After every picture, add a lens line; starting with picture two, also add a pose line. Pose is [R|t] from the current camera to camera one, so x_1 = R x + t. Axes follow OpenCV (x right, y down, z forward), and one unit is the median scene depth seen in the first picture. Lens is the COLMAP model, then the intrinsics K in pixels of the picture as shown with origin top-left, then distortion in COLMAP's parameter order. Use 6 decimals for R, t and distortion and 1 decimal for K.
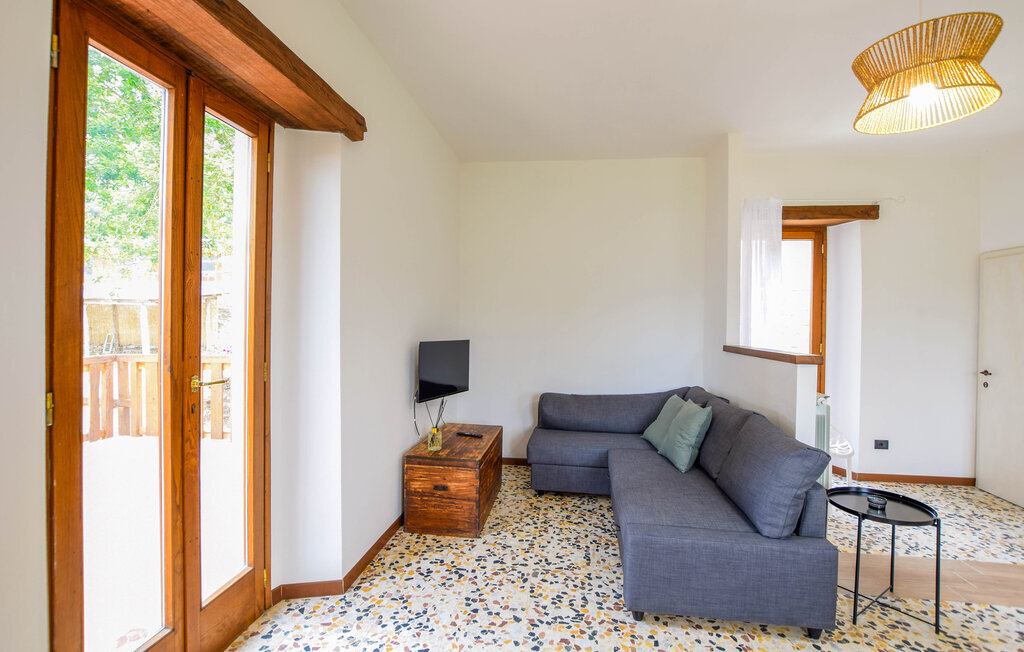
lens RADIAL K [[452.0, 0, 507.3], [0, 452.0, 325.9], [0, 0, 1]] dist [-0.013687, 0.000146]
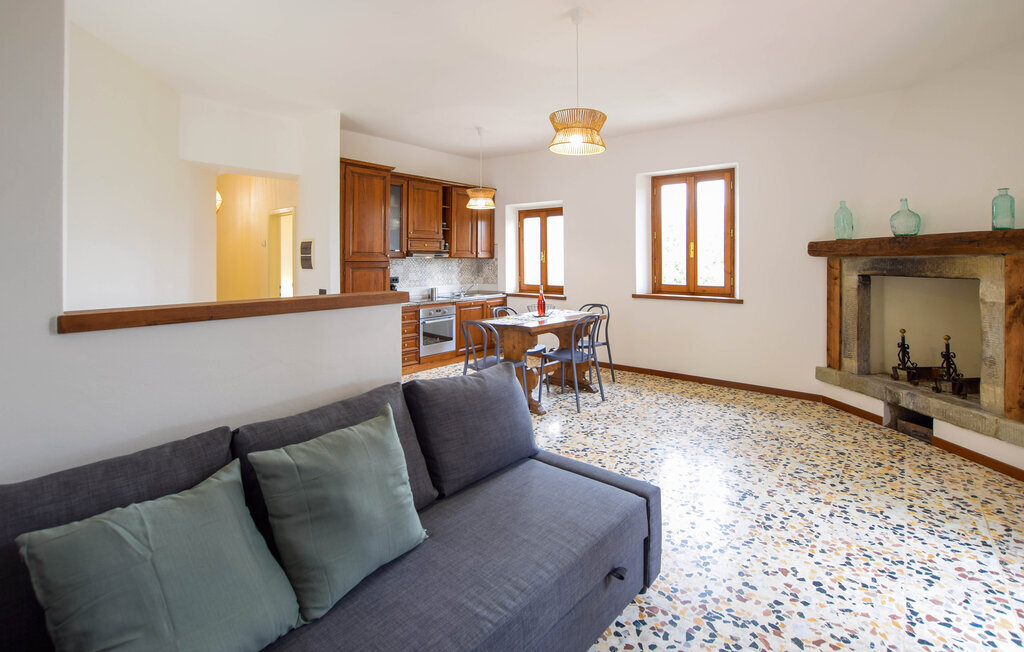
lens RADIAL K [[475.1, 0, 511.3], [0, 475.1, 259.7], [0, 0, 1]] dist [-0.012746, -0.000520]
pose [[-0.843911, -0.014777, 0.536279, 0.014499], [-0.008818, 0.999868, 0.013675, -0.016704], [-0.536410, 0.006812, -0.843930, 1.815918]]
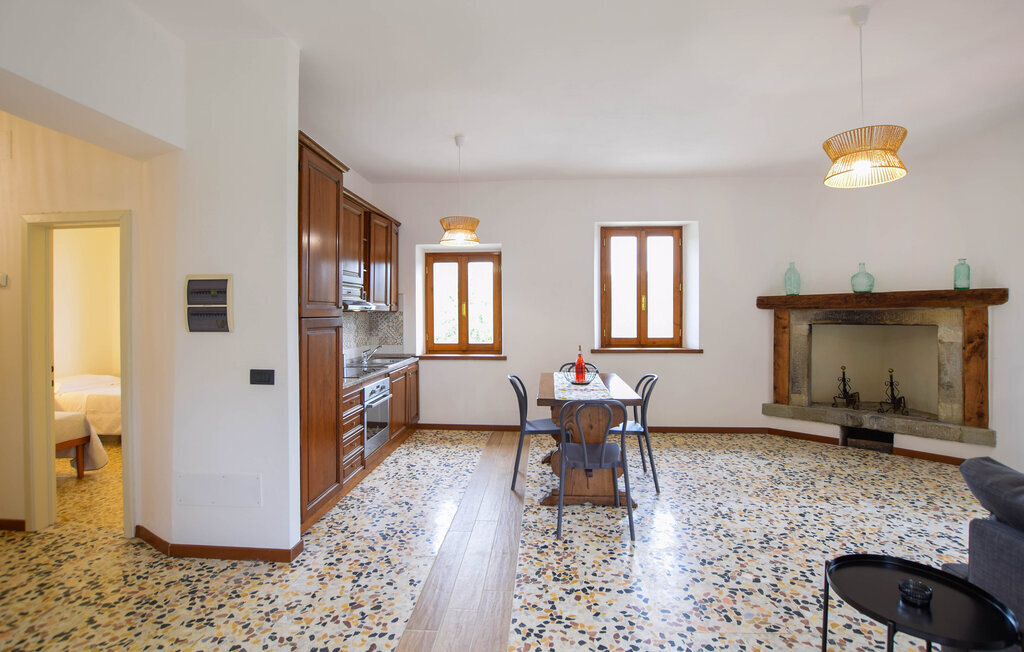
lens RADIAL K [[452.6, 0, 511.5], [0, 452.6, 313.9], [0, 0, 1]] dist [-0.020860, 0.000166]
pose [[-0.998451, -0.009636, -0.054802, 1.414048], [-0.010071, 0.999920, 0.007676, 0.005777], [0.054724, 0.008216, -0.998468, 1.567619]]
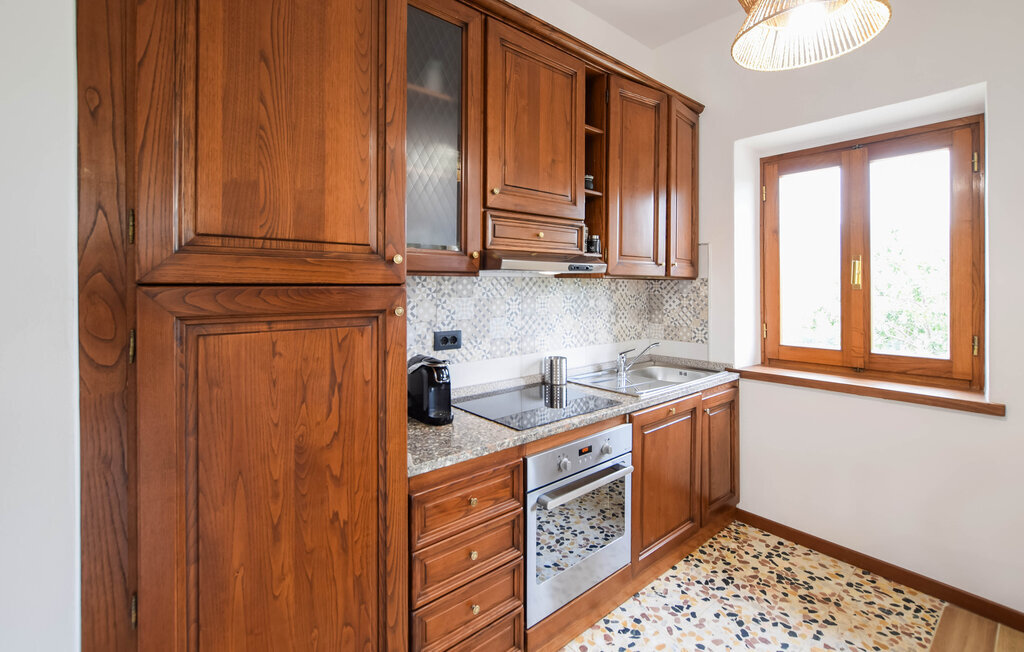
lens RADIAL K [[457.1, 0, 507.1], [0, 457.1, 285.2], [0, 0, 1]] dist [-0.011931, 0.000396]
pose [[-0.733001, -0.013039, 0.680102, 1.416873], [-0.006051, 0.999902, 0.012649, 0.024734], [-0.680200, 0.005157, -0.733008, 0.383343]]
